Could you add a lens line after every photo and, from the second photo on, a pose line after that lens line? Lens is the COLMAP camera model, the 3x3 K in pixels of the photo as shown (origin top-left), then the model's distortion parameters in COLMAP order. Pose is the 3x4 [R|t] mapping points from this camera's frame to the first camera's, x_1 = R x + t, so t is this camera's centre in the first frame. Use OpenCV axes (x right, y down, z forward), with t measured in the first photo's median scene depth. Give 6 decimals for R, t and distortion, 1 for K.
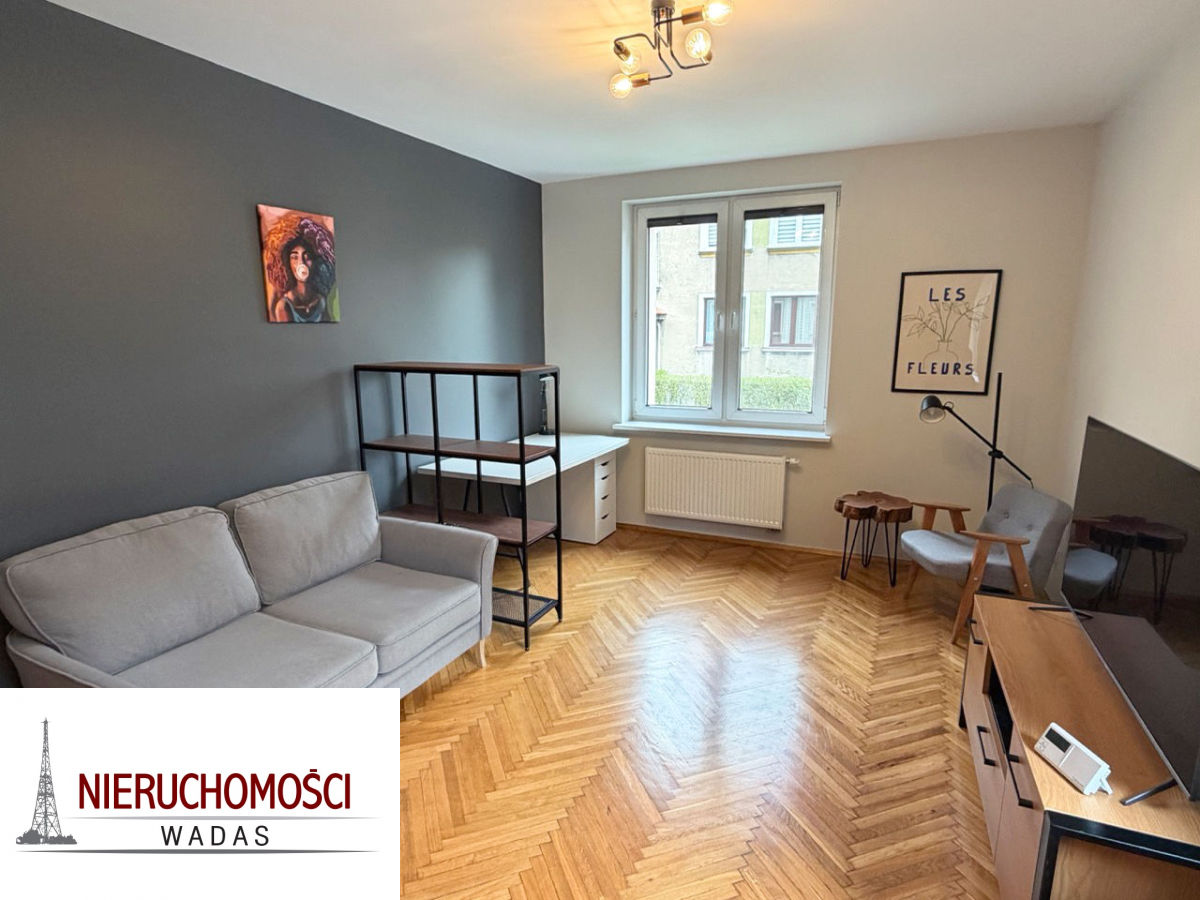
lens RADIAL K [[634.2, 0, 608.7], [0, 634.2, 456.4], [0, 0, 1]] dist [-0.002039, -0.000106]
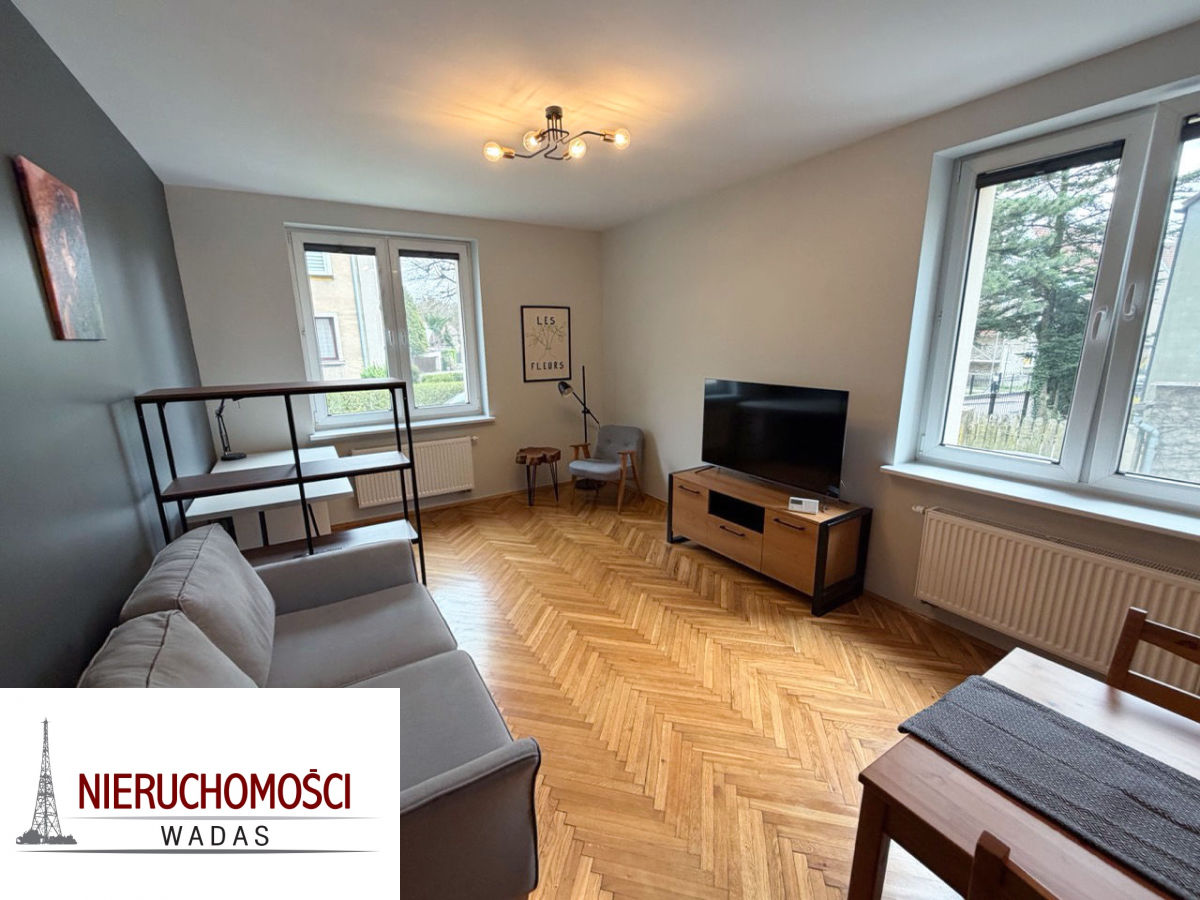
lens RADIAL K [[476.6, 0, 600.0], [0, 476.6, 450.0], [0, 0, 1]] dist [0.001107, 0.000121]
pose [[0.569619, -0.192775, 0.798982, -0.476996], [0.177452, 0.978023, 0.109463, -0.039681], [-0.802524, 0.079428, 0.591309, 0.193691]]
